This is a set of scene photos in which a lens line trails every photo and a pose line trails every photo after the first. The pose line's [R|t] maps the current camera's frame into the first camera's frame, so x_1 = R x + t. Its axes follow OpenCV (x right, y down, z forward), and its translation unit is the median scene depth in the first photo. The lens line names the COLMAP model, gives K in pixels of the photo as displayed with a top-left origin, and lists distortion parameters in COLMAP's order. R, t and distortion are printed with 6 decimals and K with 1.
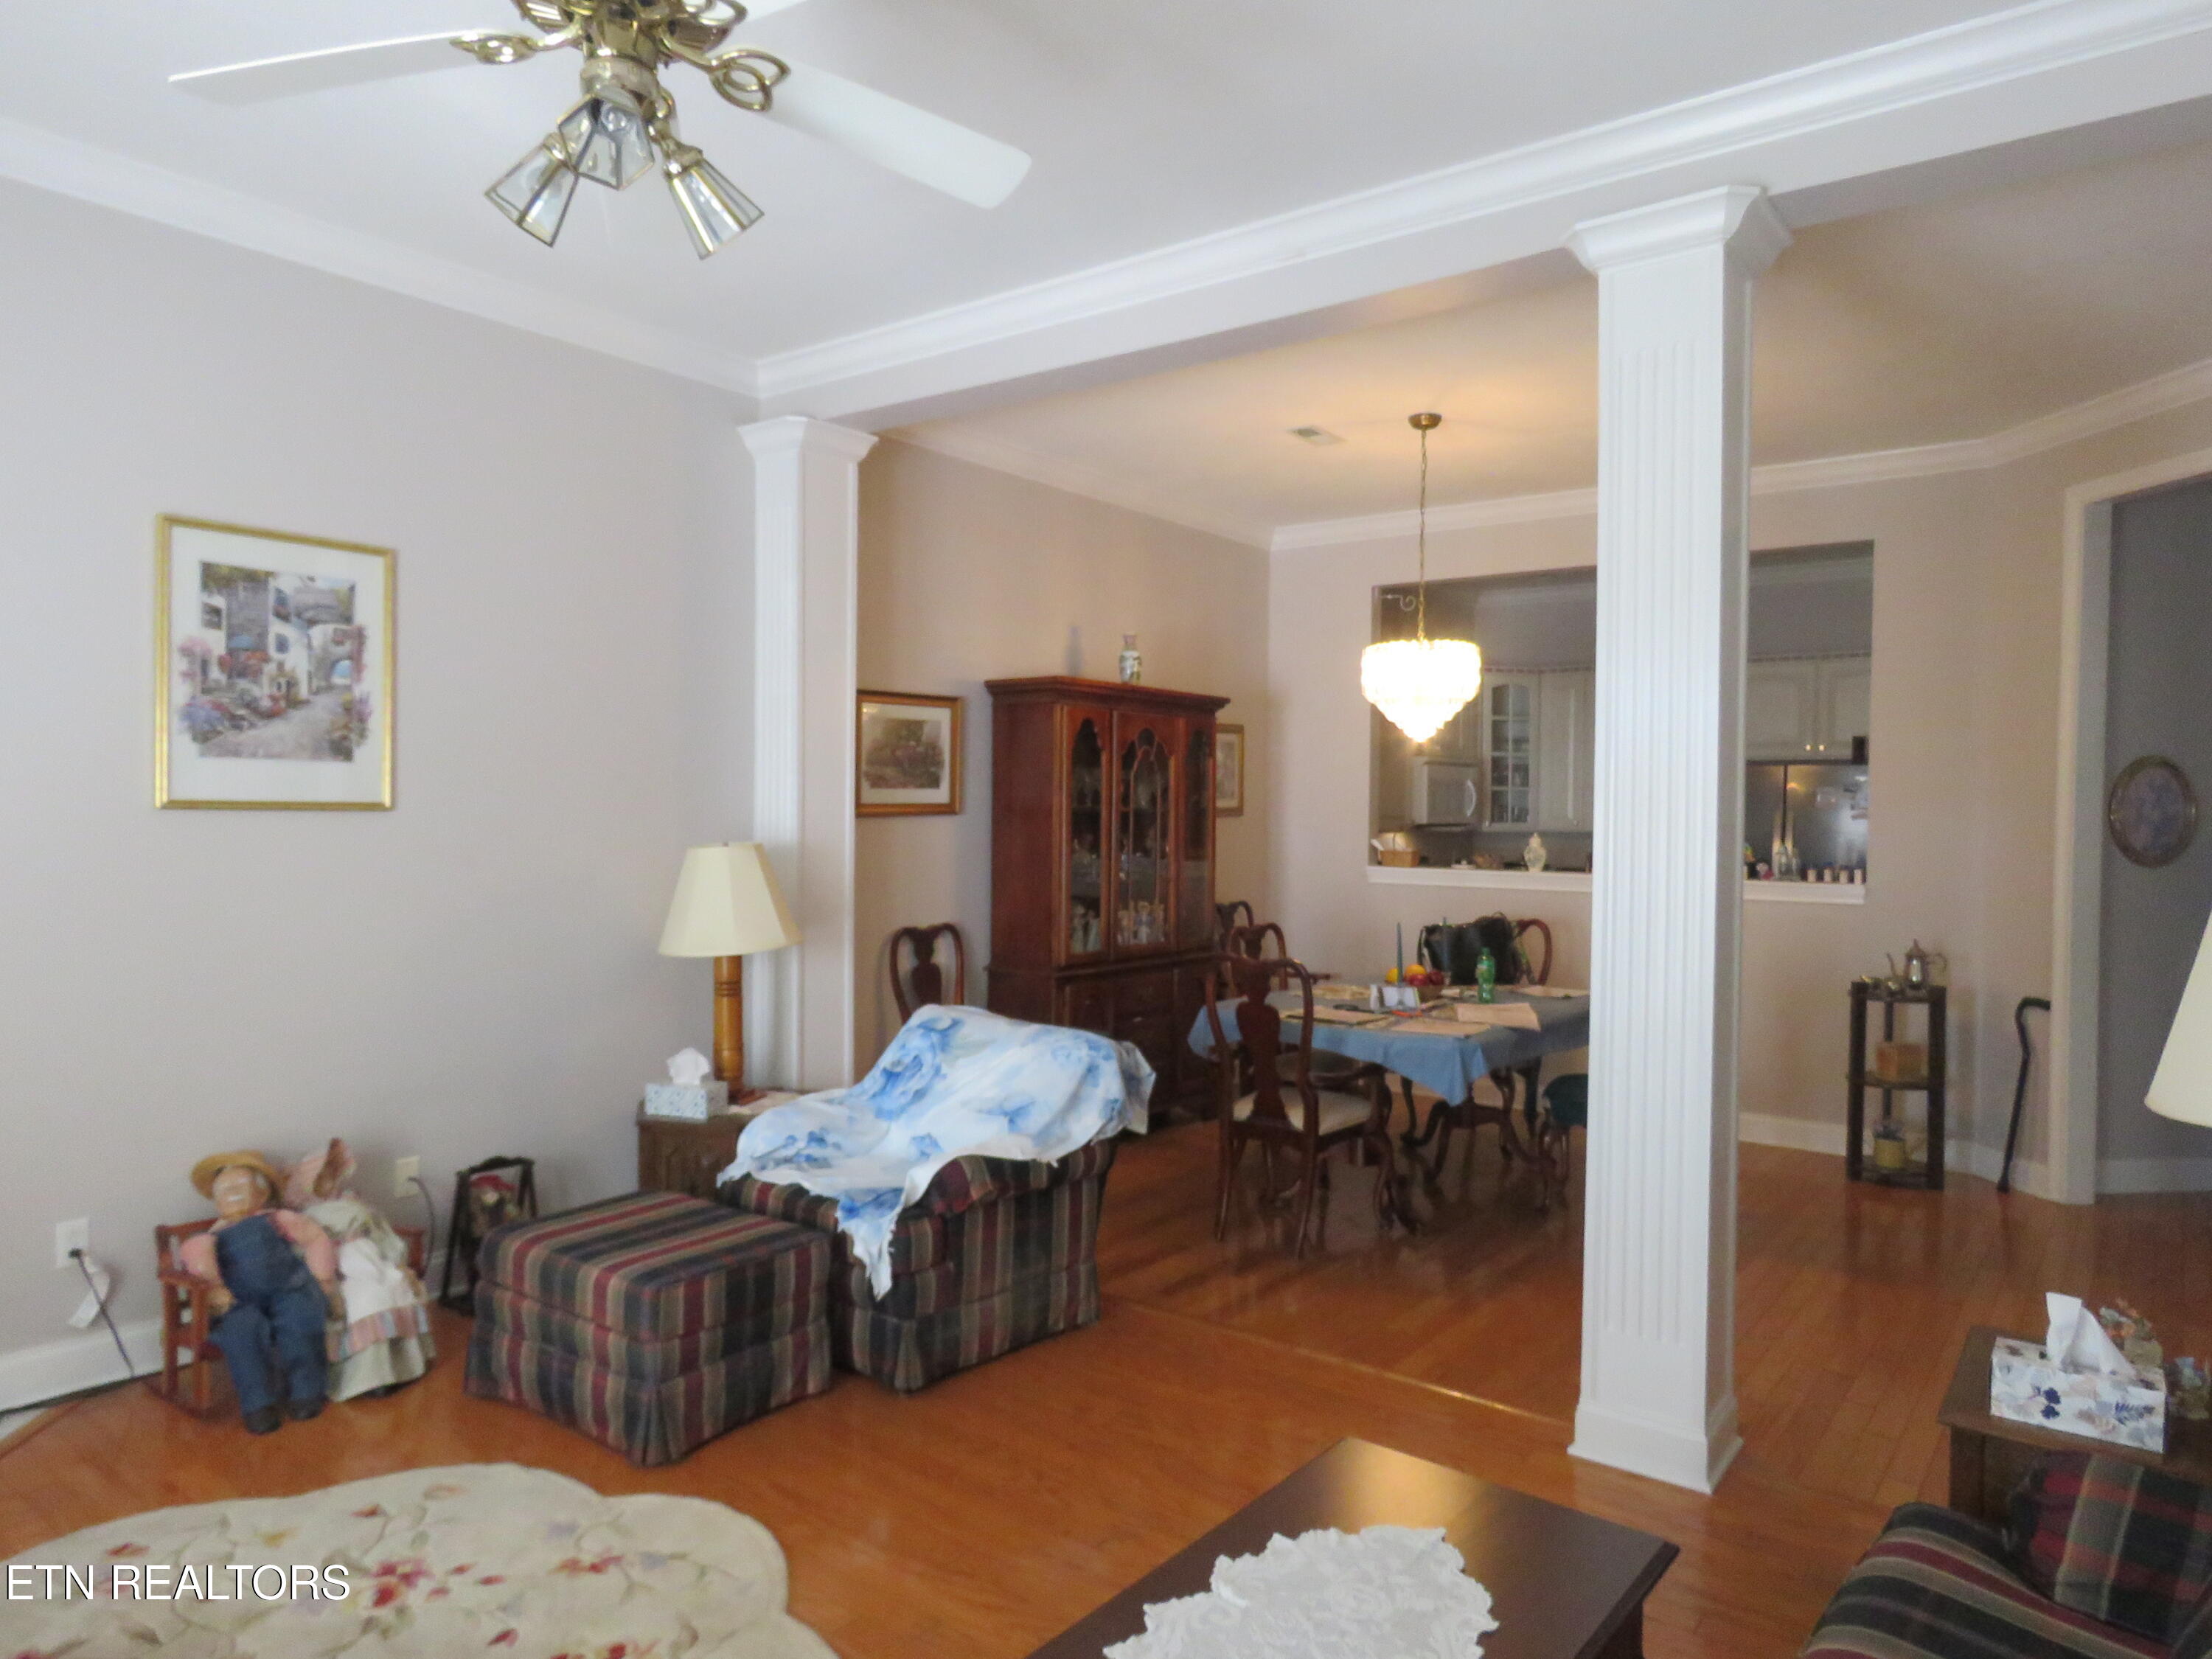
lens RADIAL K [[1408.8, 0, 1099.6], [0, 1408.8, 832.3], [0, 0, 1]] dist [-0.006420, -0.002883]
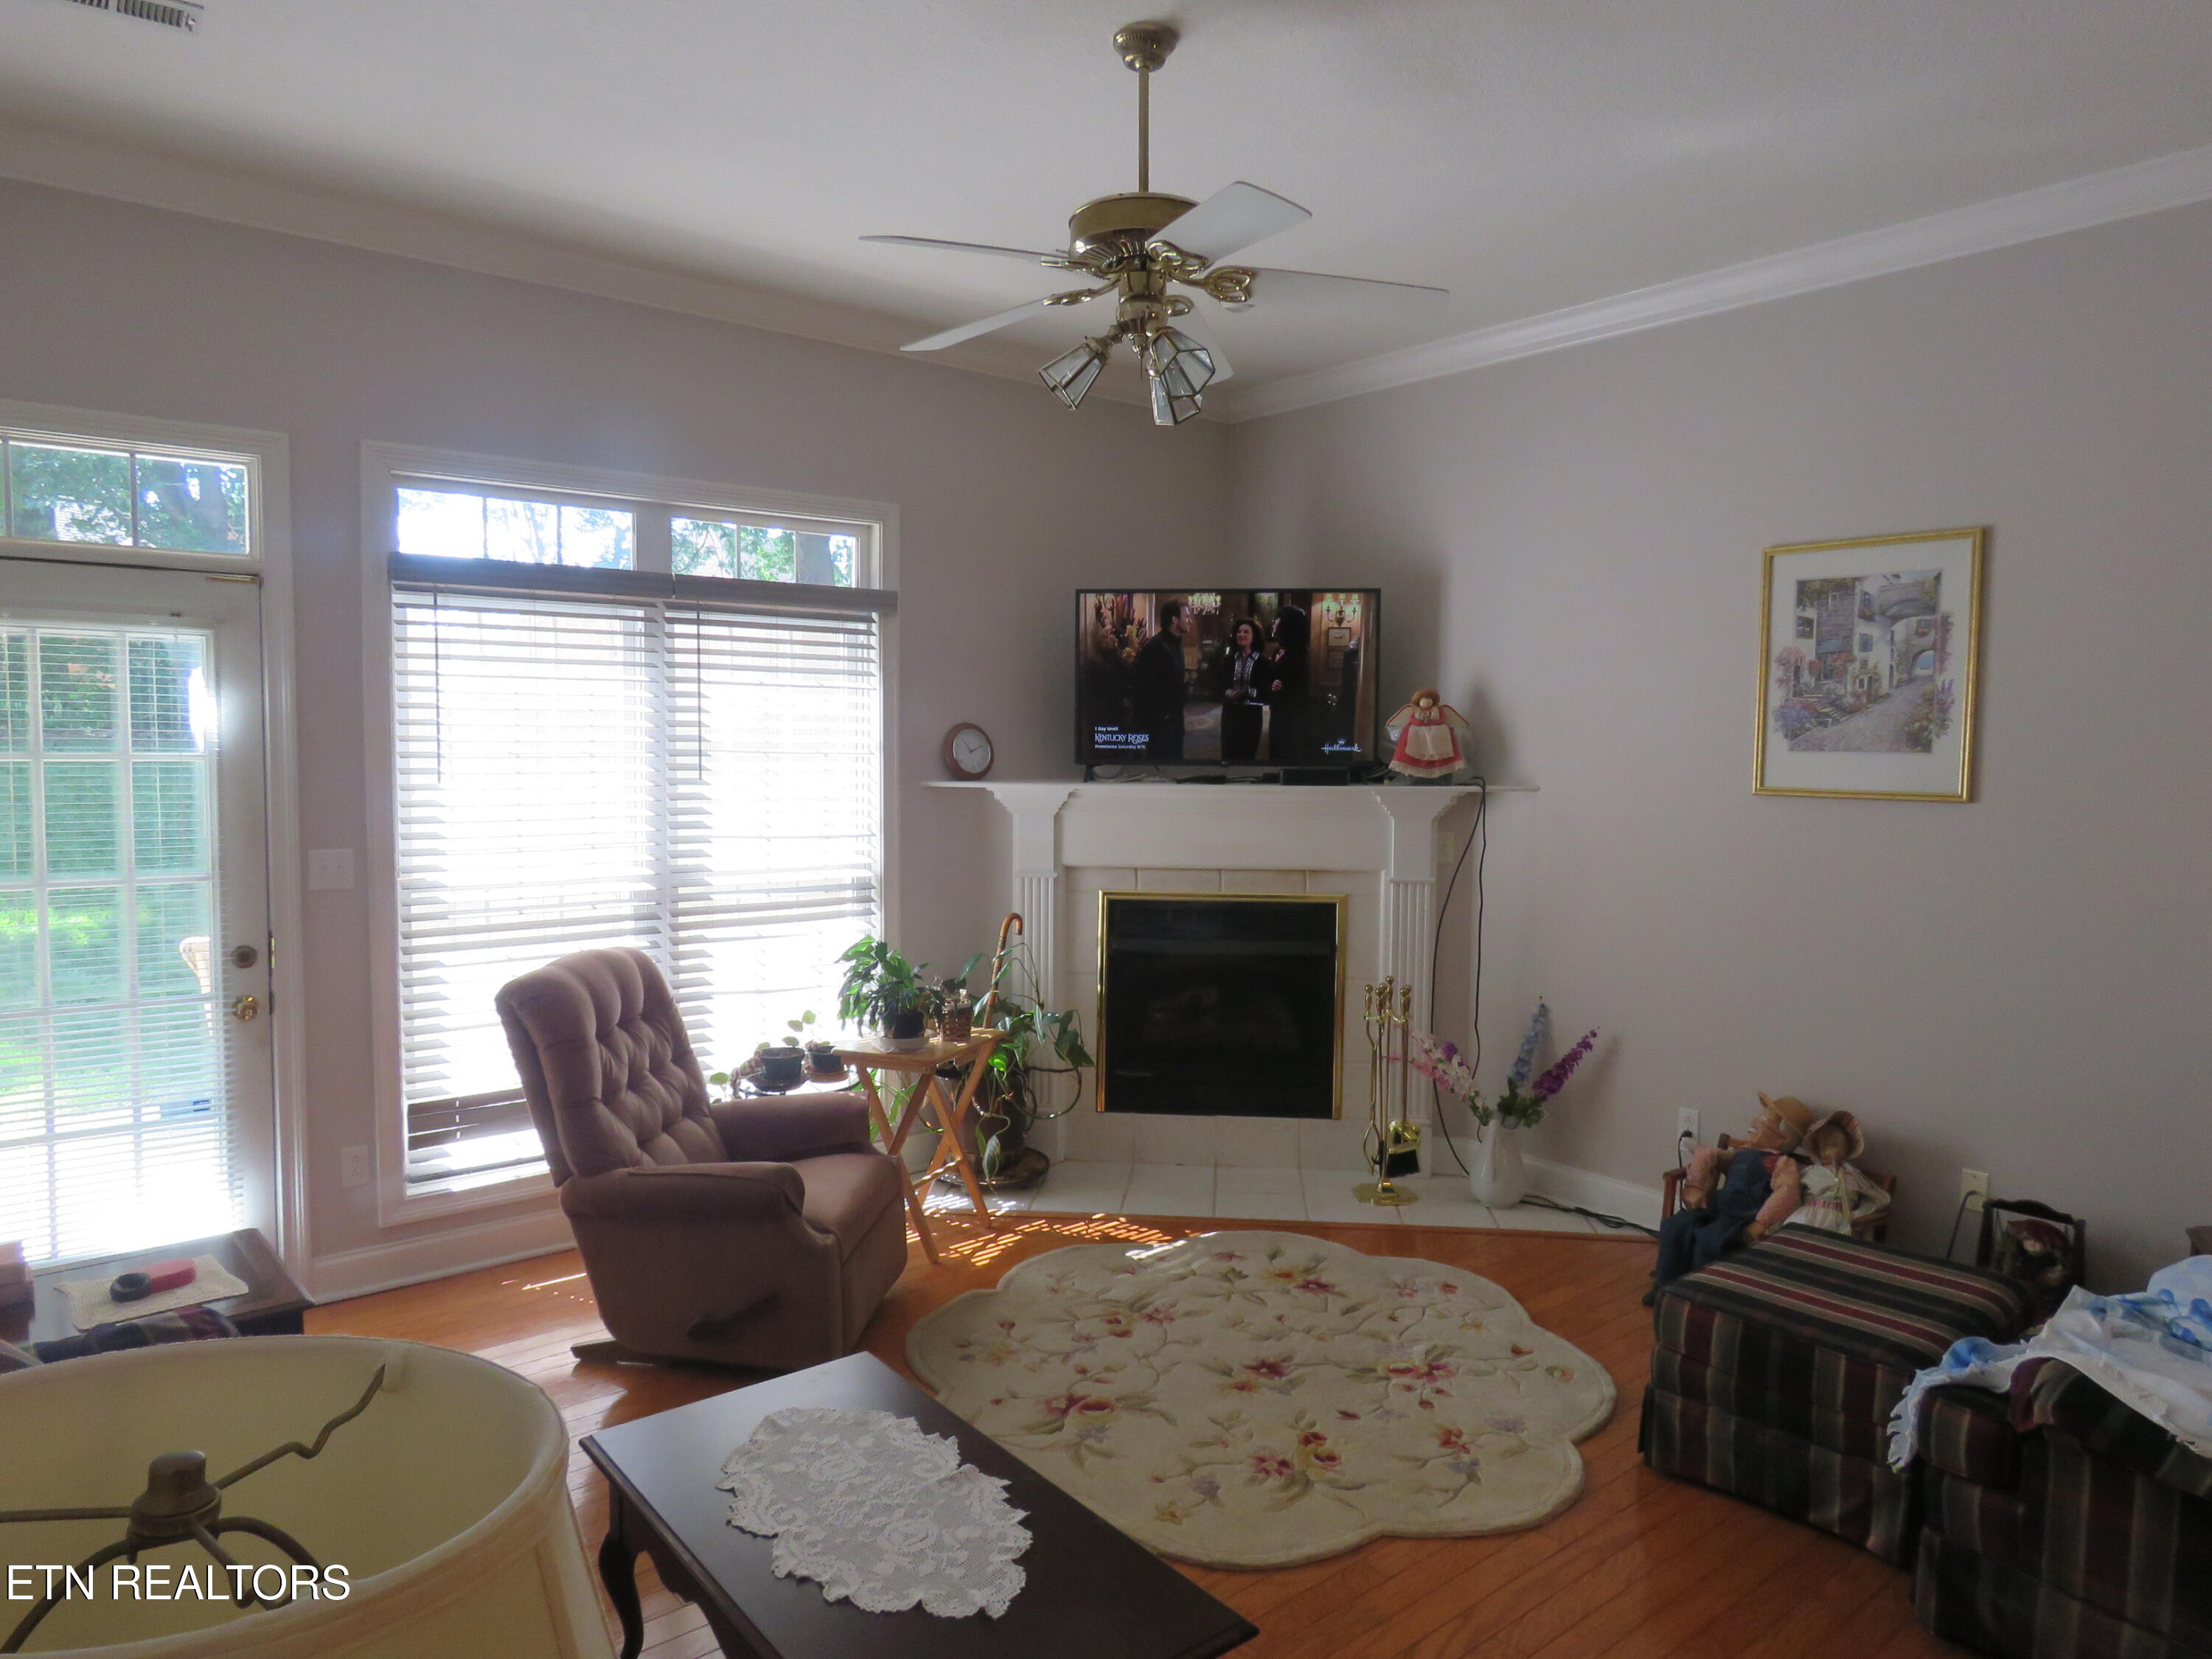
lens RADIAL K [[1408.8, 0, 1099.6], [0, 1408.8, 832.3], [0, 0, 1]] dist [-0.006420, -0.002883]
pose [[-0.222462, 0.050721, -0.973621, 0.597970], [-0.026171, 0.997975, 0.057970, -0.037859], [0.974590, 0.038377, -0.220685, 0.680705]]
